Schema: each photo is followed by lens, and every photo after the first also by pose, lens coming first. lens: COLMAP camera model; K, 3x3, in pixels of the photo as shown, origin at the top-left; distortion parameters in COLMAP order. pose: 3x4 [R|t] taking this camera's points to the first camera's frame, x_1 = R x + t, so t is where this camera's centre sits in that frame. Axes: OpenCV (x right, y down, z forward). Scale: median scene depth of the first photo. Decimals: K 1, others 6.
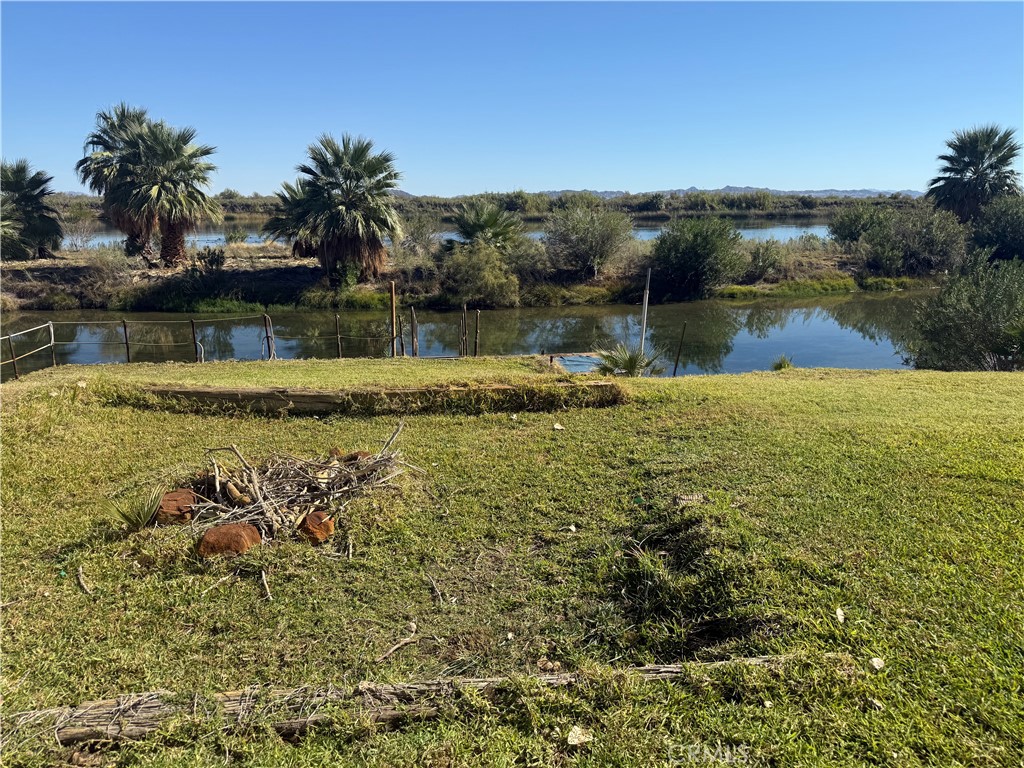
lens RADIAL K [[719.3, 0, 521.0], [0, 719.3, 391.7], [0, 0, 1]] dist [0.075724, -0.089214]
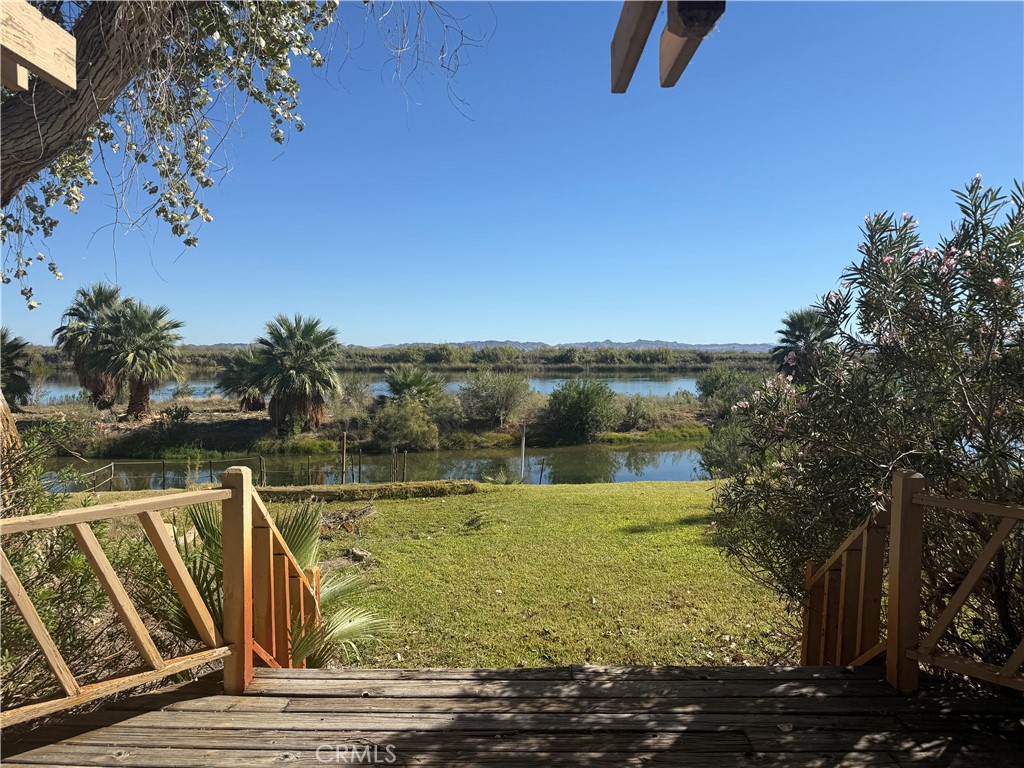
lens RADIAL K [[719.3, 0, 520.4], [0, 719.3, 382.5], [0, 0, 1]] dist [0.075724, -0.089214]
pose [[0.994758, 0.002716, 0.102216, 0.009939], [0.018995, 0.977338, -0.210829, 0.027489], [-0.100473, 0.211665, 0.972164, -0.207984]]
